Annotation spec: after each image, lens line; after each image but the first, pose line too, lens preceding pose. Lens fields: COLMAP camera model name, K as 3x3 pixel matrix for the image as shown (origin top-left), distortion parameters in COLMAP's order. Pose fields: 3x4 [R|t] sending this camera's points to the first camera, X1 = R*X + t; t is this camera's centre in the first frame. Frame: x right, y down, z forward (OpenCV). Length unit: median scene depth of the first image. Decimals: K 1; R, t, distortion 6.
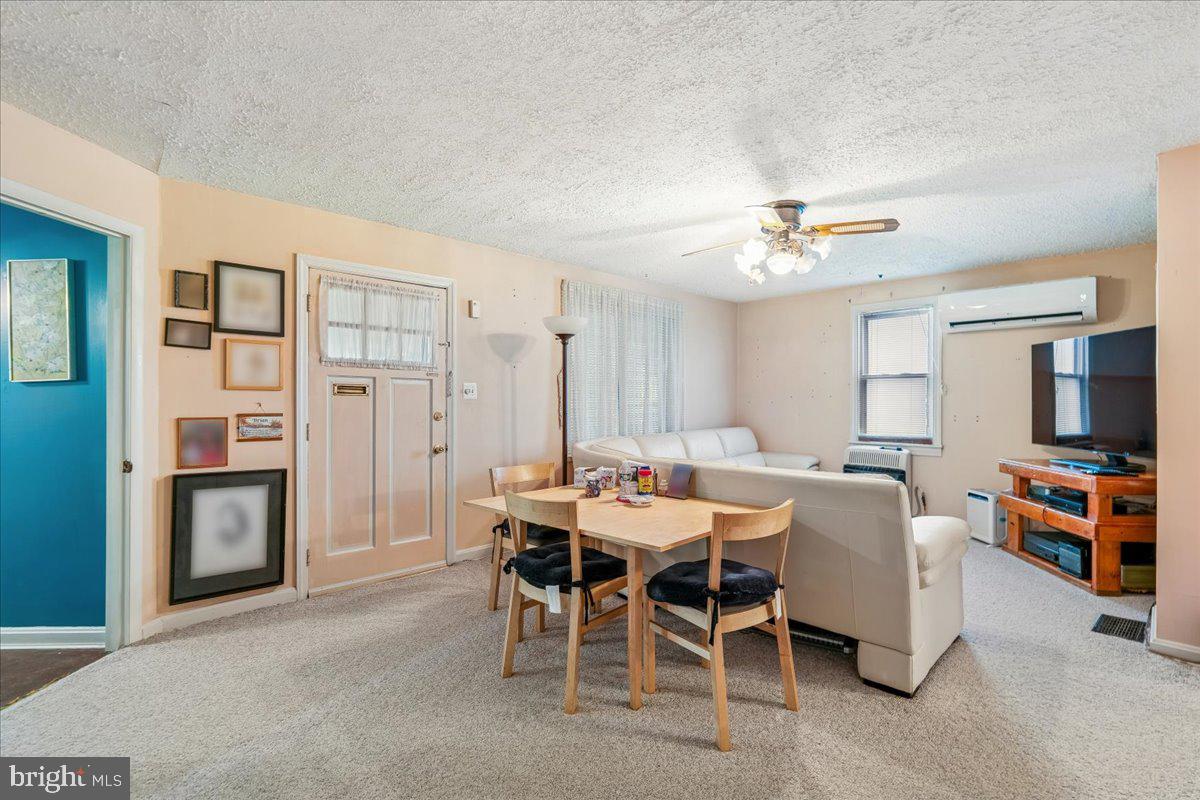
lens RADIAL K [[543.3, 0, 606.7], [0, 543.3, 399.5], [0, 0, 1]] dist [0.000062, -0.000371]
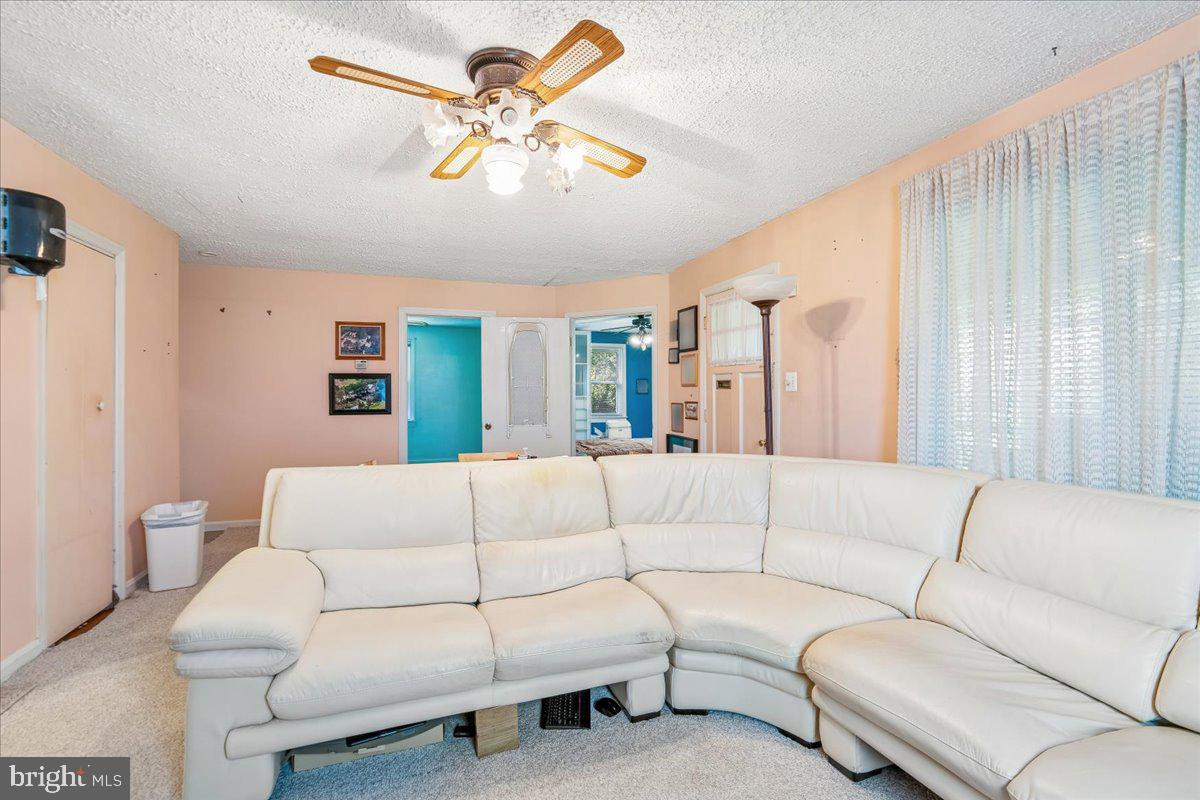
lens RADIAL K [[543.3, 0, 601.4], [0, 543.3, 395.2], [0, 0, 1]] dist [0.000062, -0.000371]
pose [[-0.416509, -0.005027, -0.909117, 0.852270], [-0.006174, 0.999977, -0.002701, 0.012888], [0.909110, 0.004488, -0.416531, 1.379804]]
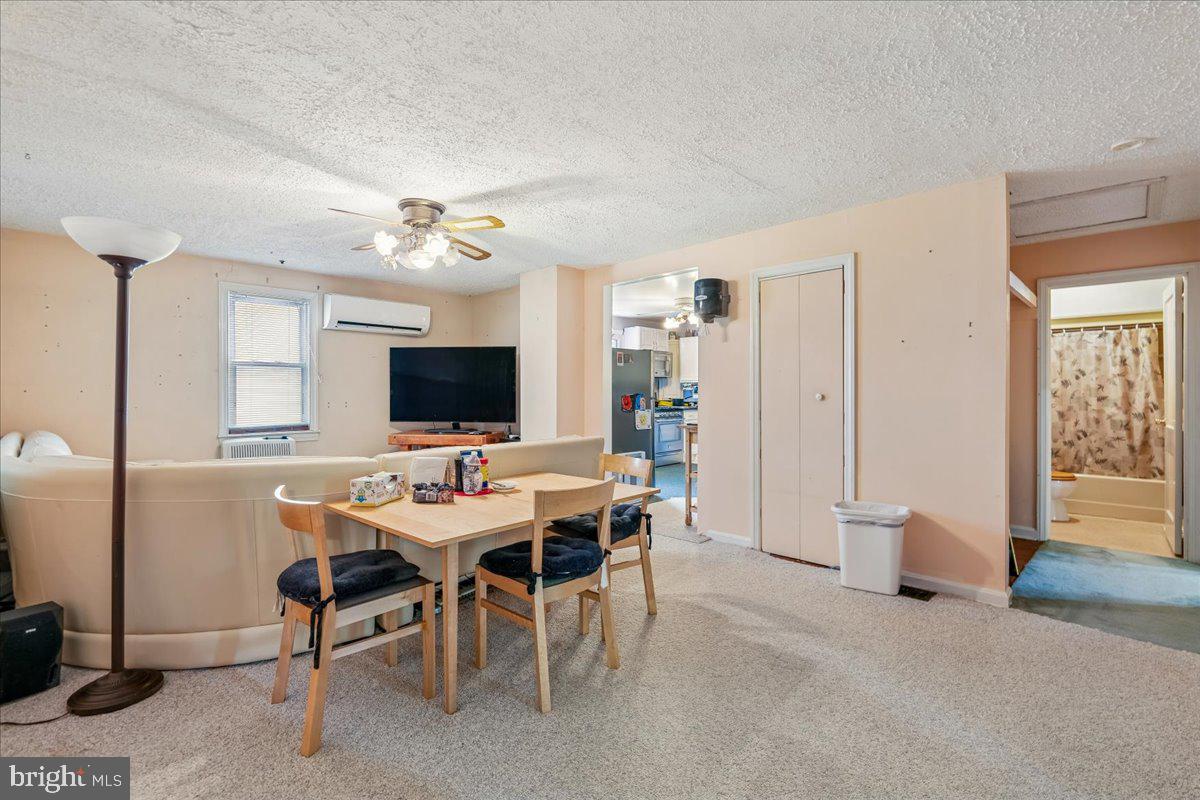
lens RADIAL K [[543.3, 0, 605.8], [0, 543.3, 395.1], [0, 0, 1]] dist [0.000062, -0.000371]
pose [[-0.029760, -0.006932, 0.999533, -0.766906], [-0.001021, 0.999976, 0.006904, 0.008459], [-0.999557, -0.000815, -0.029767, 0.688891]]
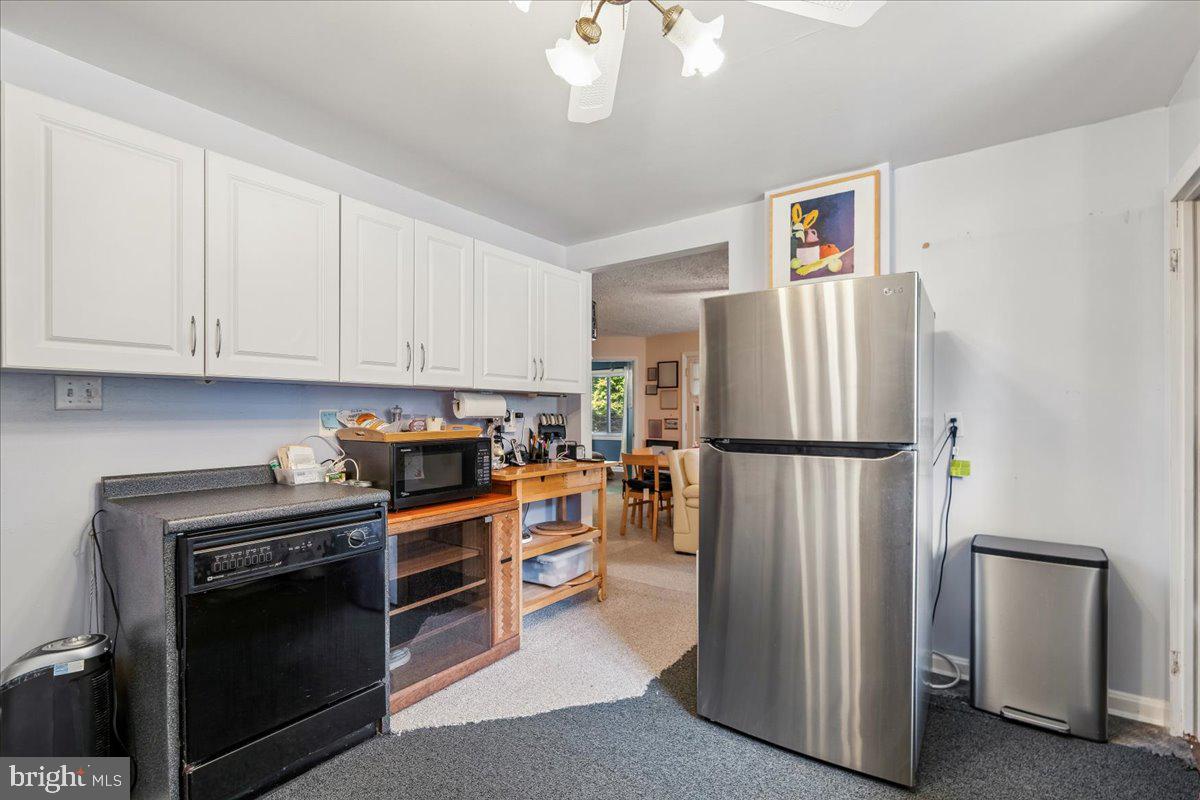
lens RADIAL K [[543.3, 0, 601.7], [0, 543.3, 404.6], [0, 0, 1]] dist [0.000062, -0.000371]
pose [[0.180157, 0.004543, -0.983627, 1.775843], [0.006775, 0.999960, 0.005860, -0.056667], [0.983615, -0.007720, 0.180119, 0.213964]]
